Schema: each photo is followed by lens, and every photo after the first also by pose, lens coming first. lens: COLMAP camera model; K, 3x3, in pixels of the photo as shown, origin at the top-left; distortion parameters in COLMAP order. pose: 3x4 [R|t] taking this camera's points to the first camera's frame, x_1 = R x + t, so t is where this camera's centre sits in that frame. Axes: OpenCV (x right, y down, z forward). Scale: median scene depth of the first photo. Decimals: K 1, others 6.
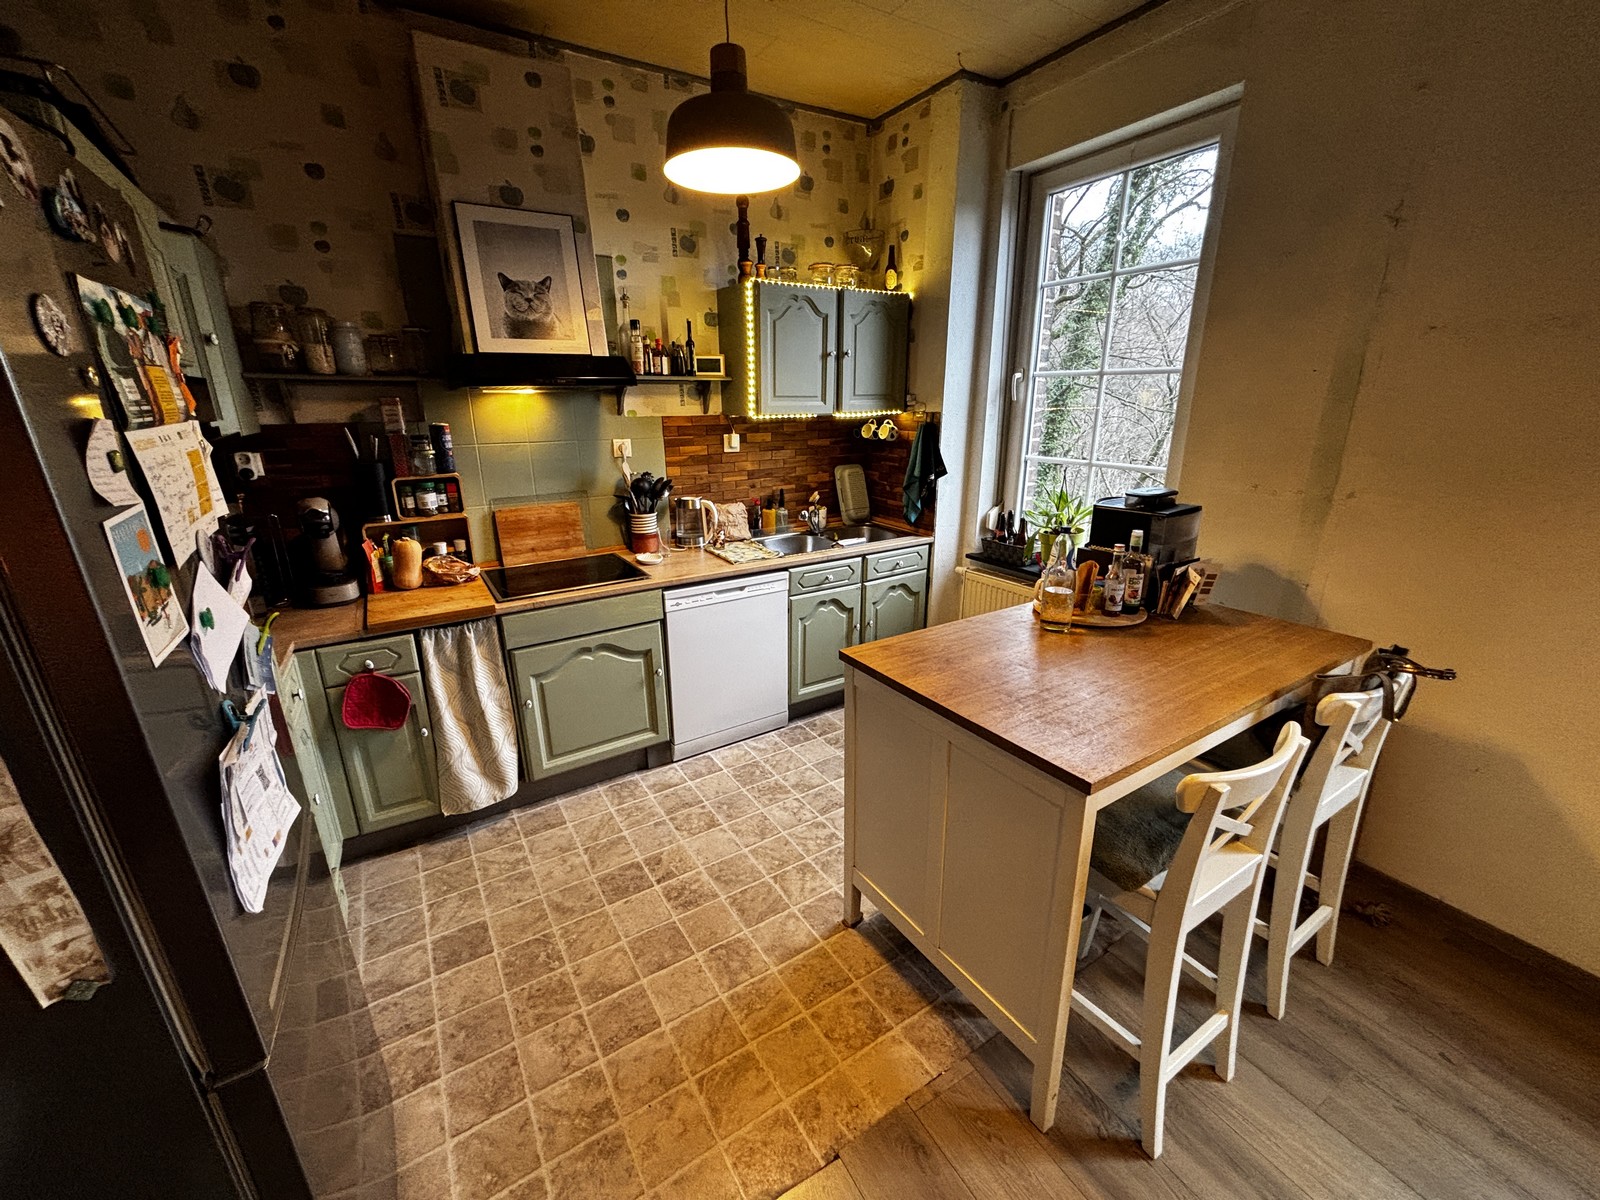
lens RADIAL K [[643.1, 0, 797.2], [0, 643.1, 598.6], [0, 0, 1]] dist [-0.001278, -0.001387]
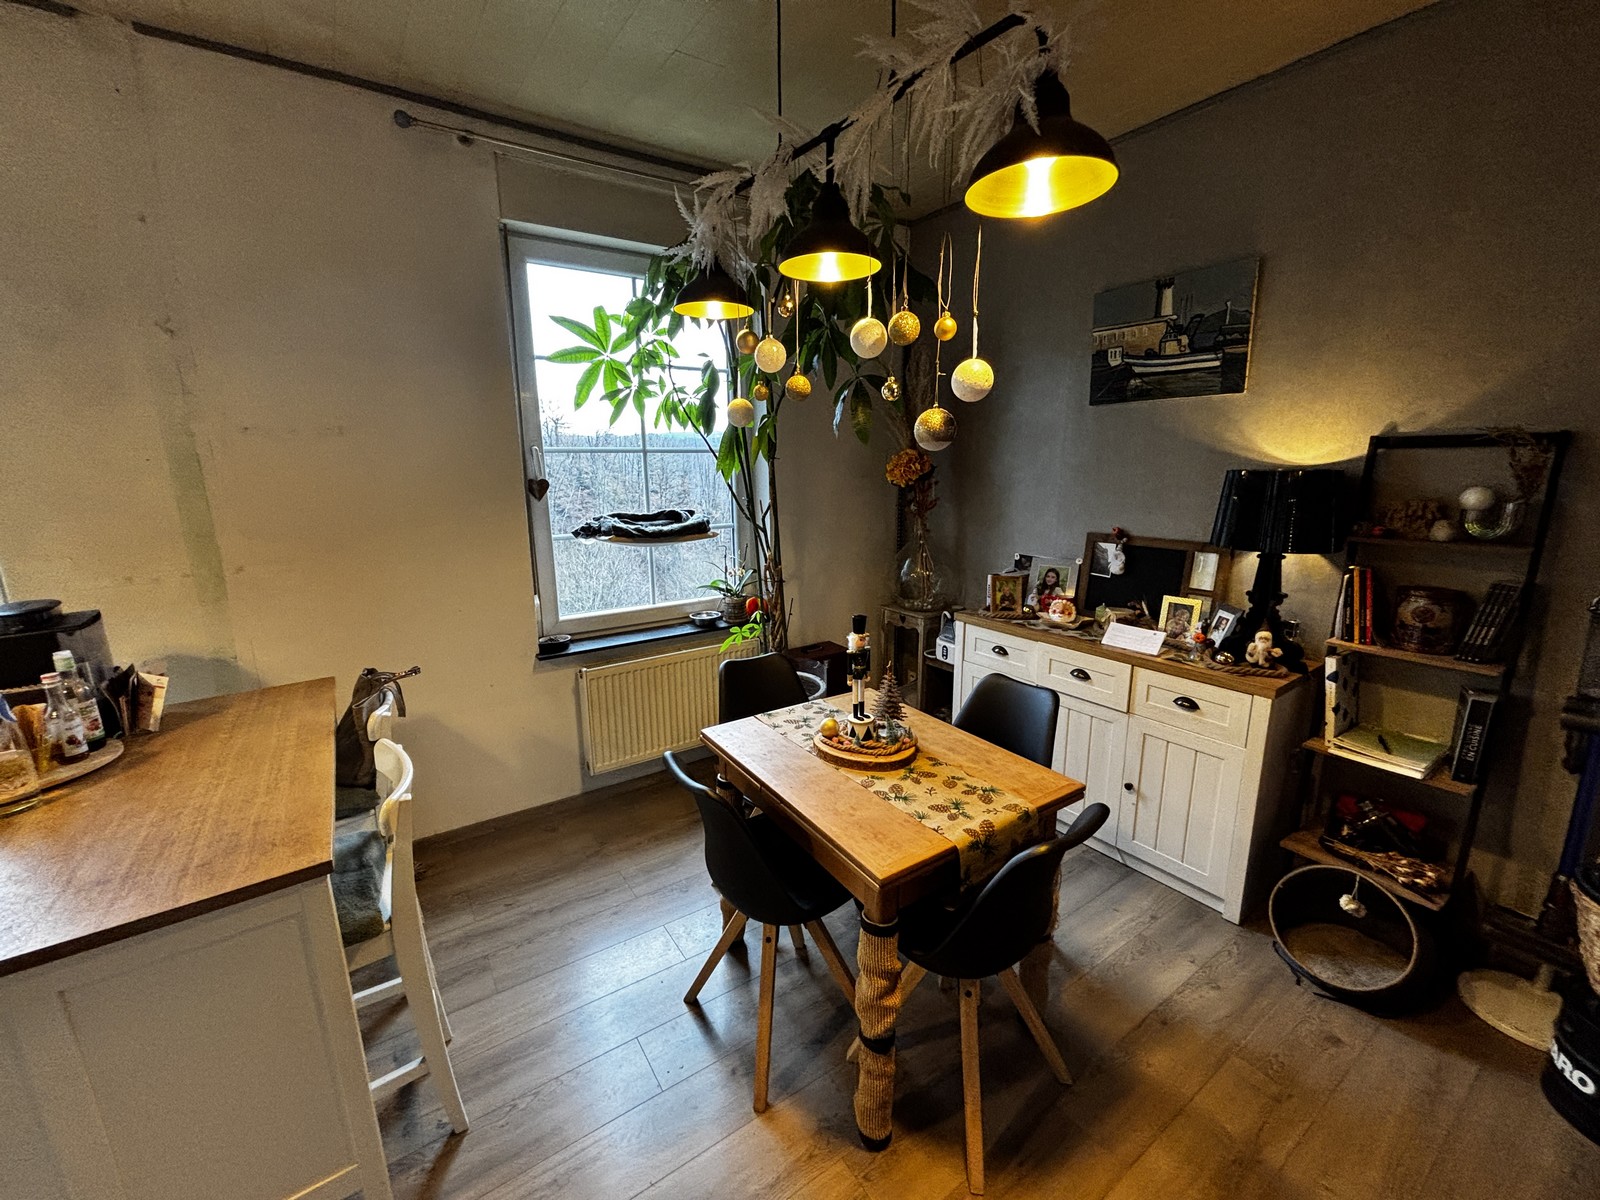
lens RADIAL K [[643.1, 0, 790.3], [0, 643.1, 601.2], [0, 0, 1]] dist [-0.001278, -0.001387]
pose [[-0.050972, -0.203669, 0.977712, -0.227956], [0.315646, 0.925517, 0.209252, -0.034361], [-0.947507, 0.319277, 0.017112, 0.073328]]
